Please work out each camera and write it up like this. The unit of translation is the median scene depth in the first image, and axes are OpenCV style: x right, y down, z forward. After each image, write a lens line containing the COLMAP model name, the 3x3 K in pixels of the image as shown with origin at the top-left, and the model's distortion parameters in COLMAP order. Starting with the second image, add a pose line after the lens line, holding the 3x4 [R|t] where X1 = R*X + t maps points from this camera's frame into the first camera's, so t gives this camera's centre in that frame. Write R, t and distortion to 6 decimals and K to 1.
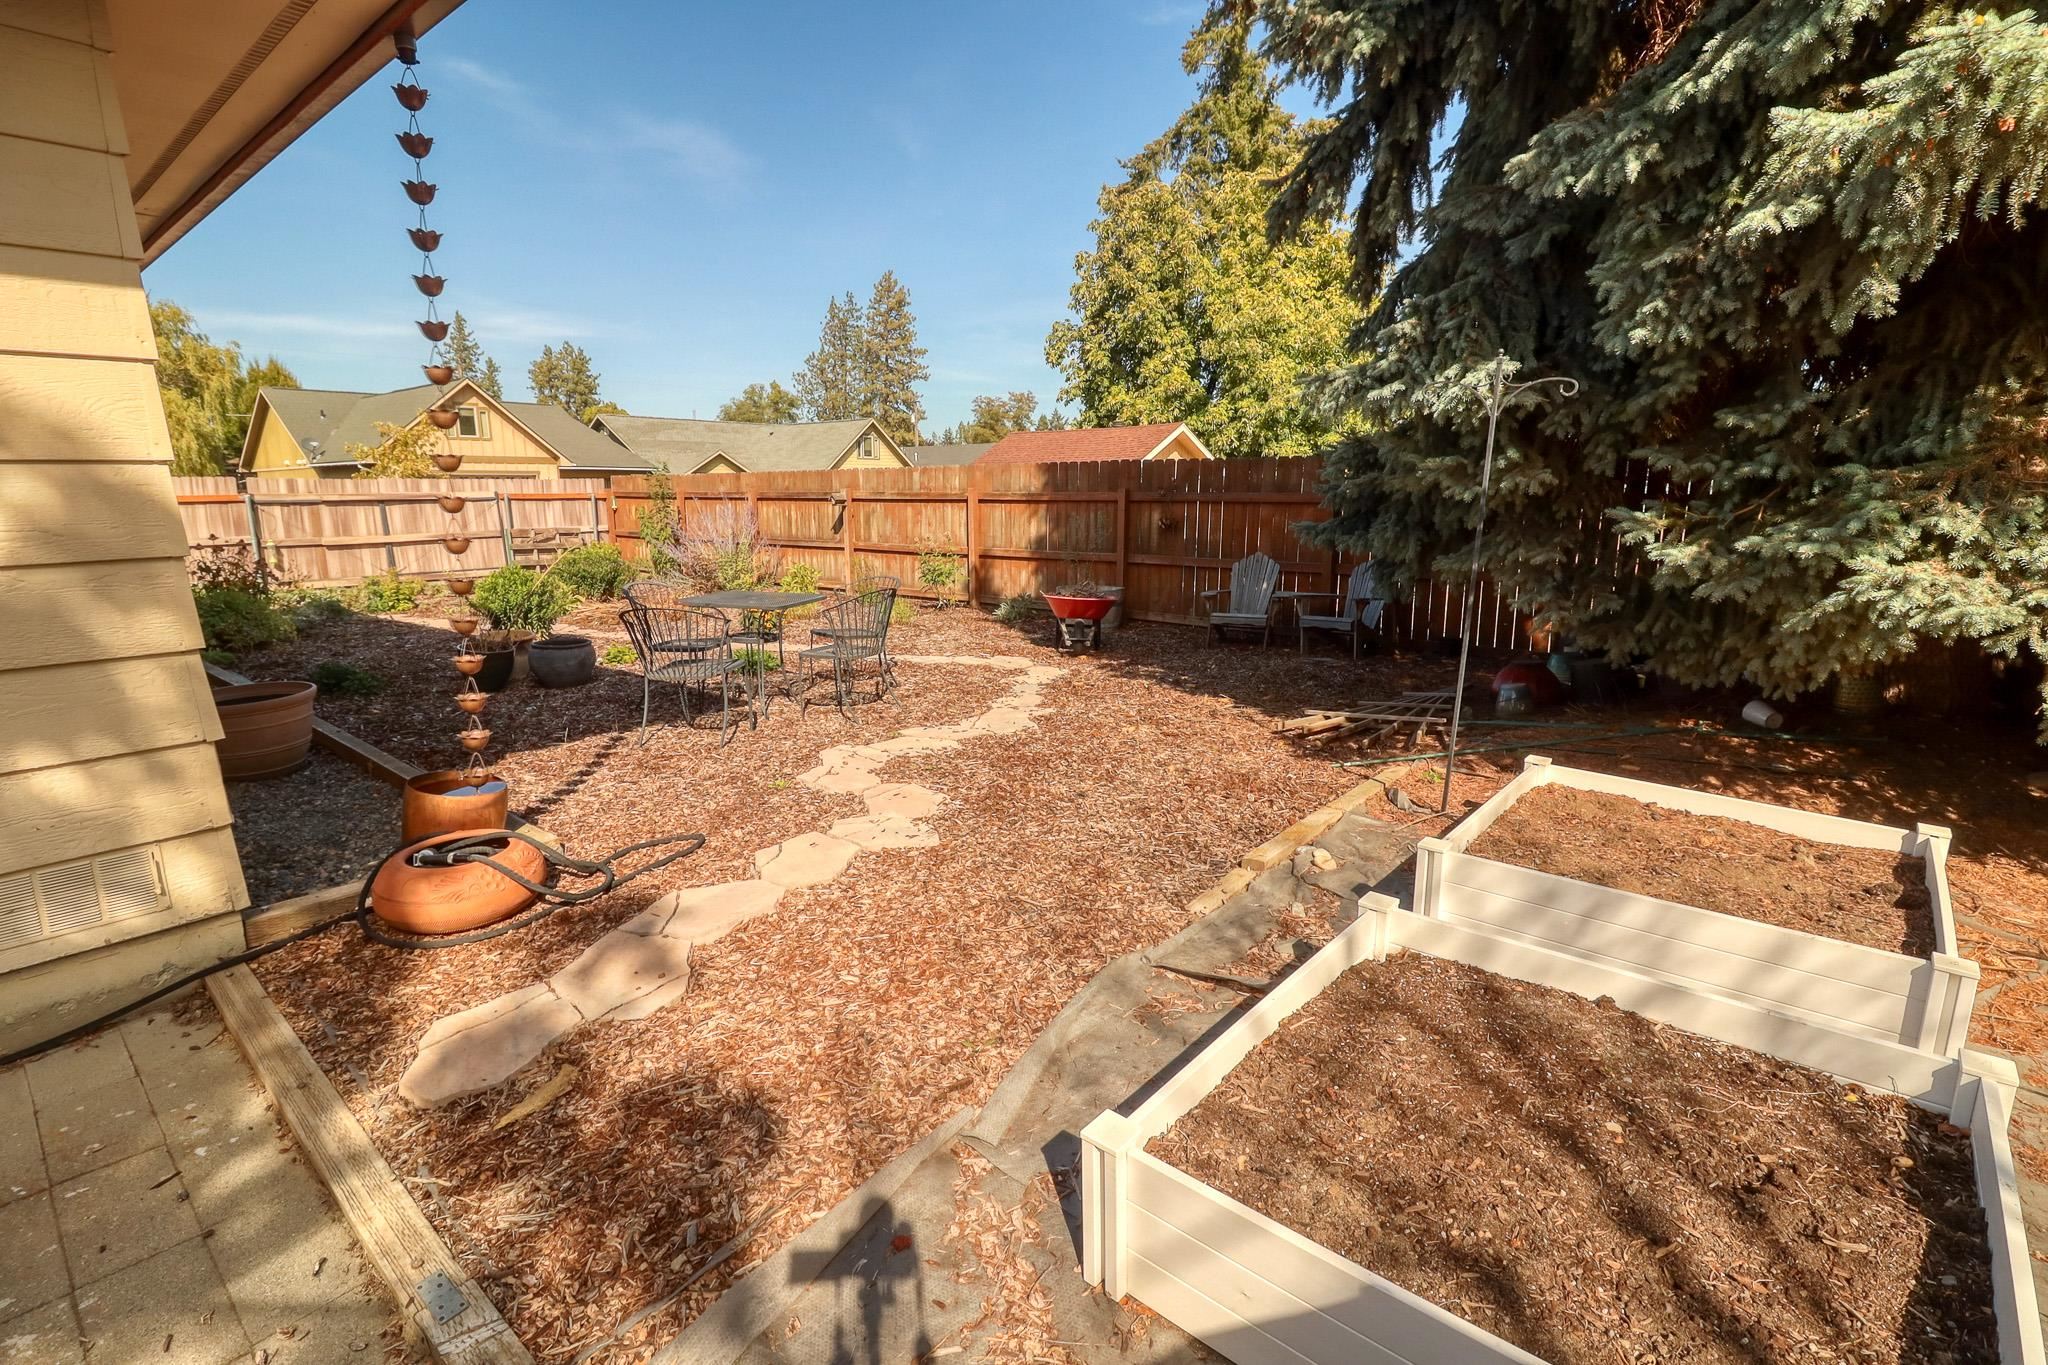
lens RADIAL K [[944.8, 0, 1034.1], [0, 944.8, 674.5], [0, 0, 1]] dist [0.002705, -0.014701]
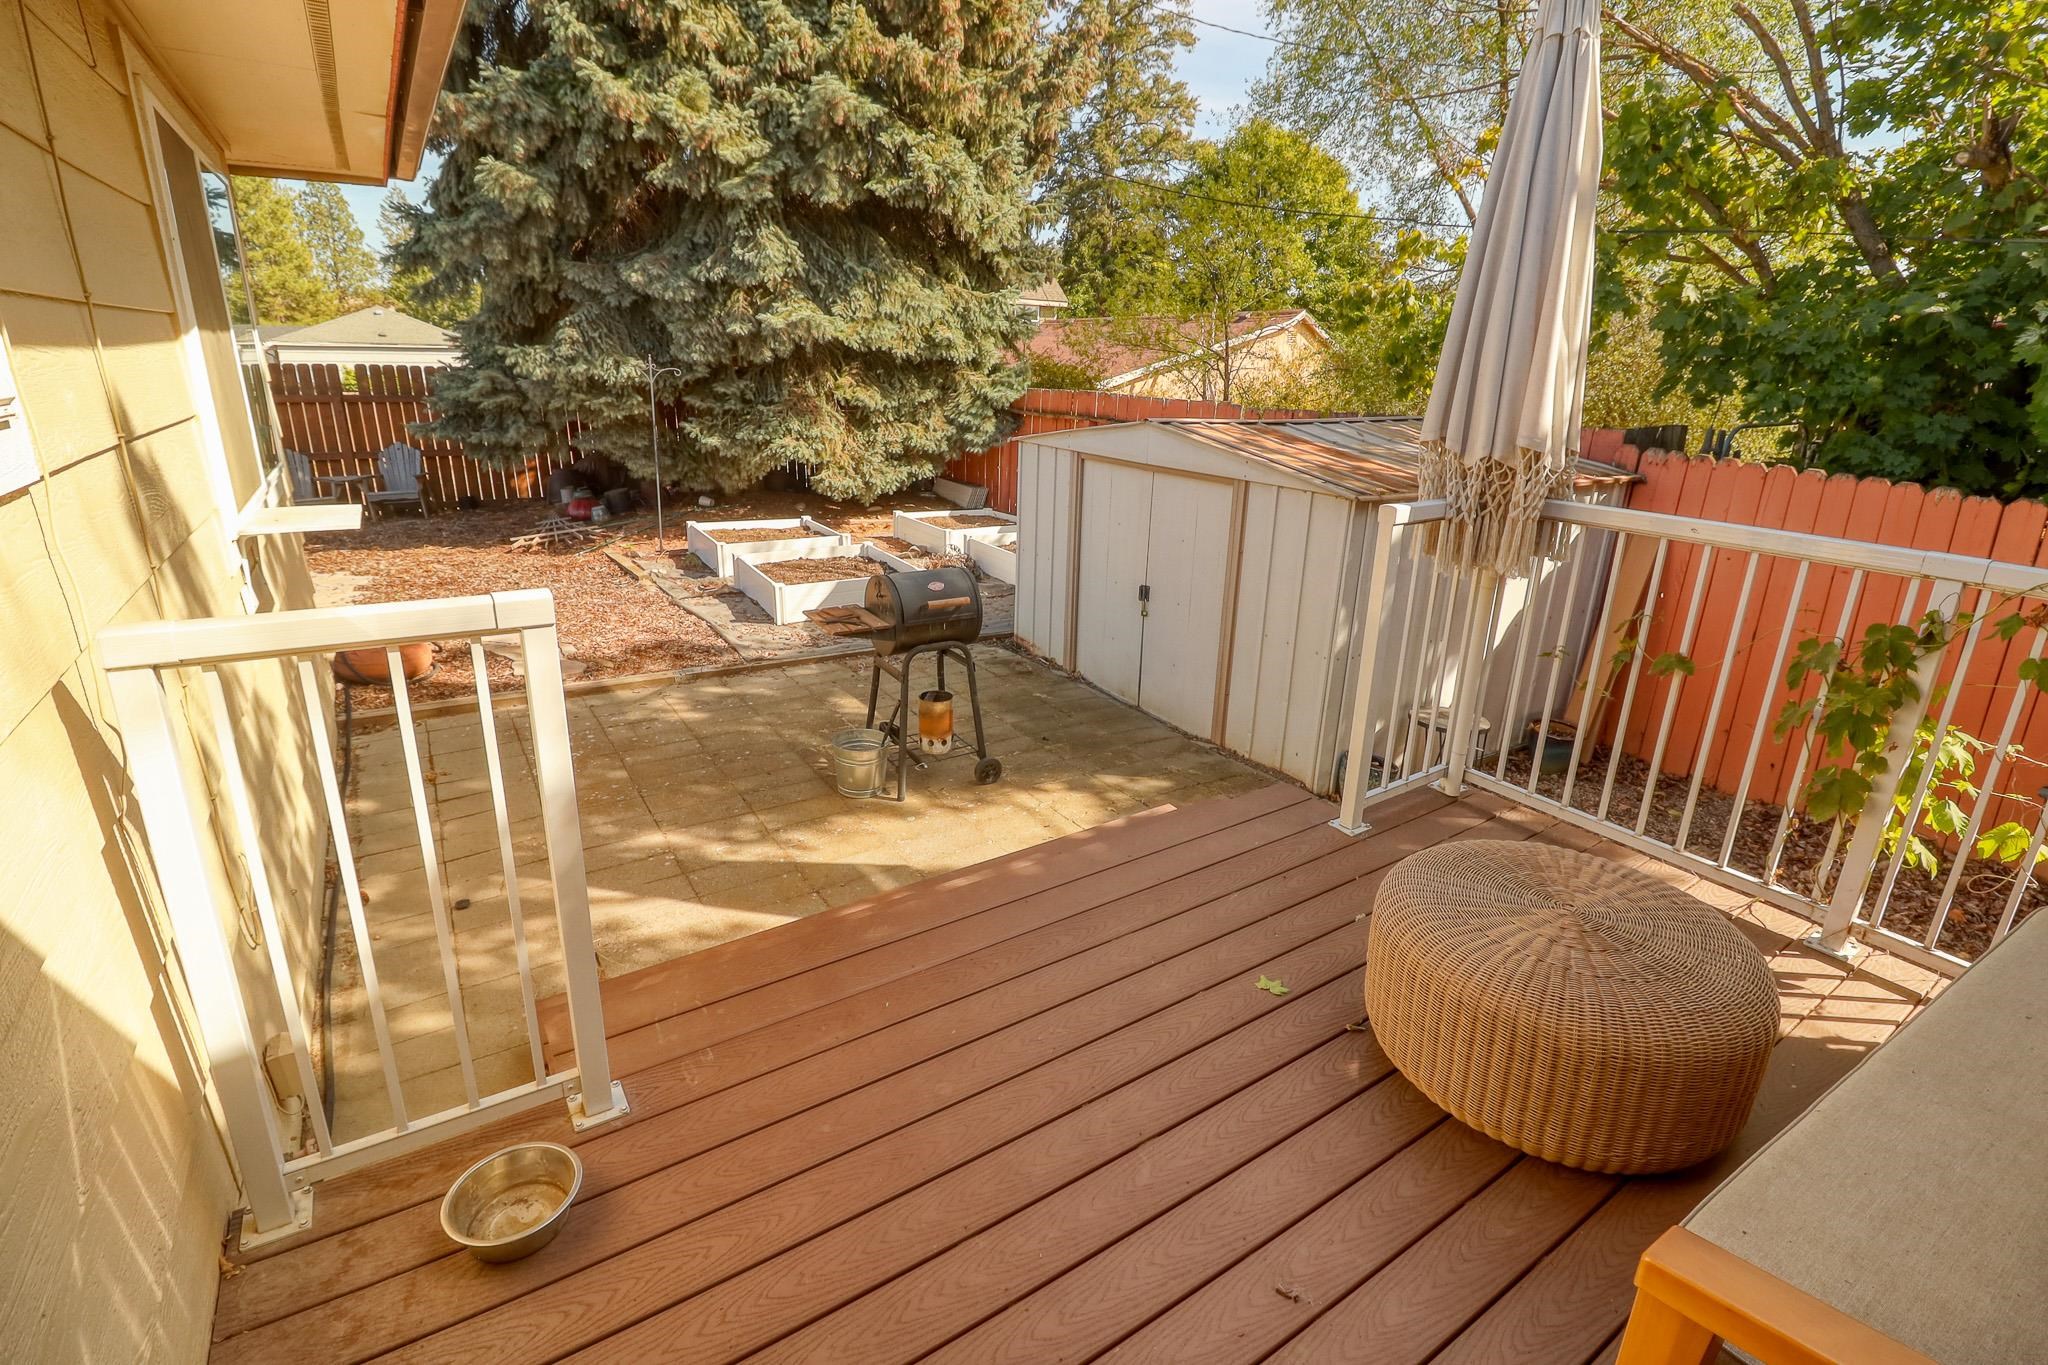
lens RADIAL K [[944.8, 0, 1034.1], [0, 944.8, 674.5], [0, 0, 1]] dist [0.002705, -0.014701]
pose [[0.288692, -0.285319, 0.913920, -1.791959], [0.150034, 0.956252, 0.251142, -0.020999], [-0.945593, 0.064616, 0.318870, -0.719902]]
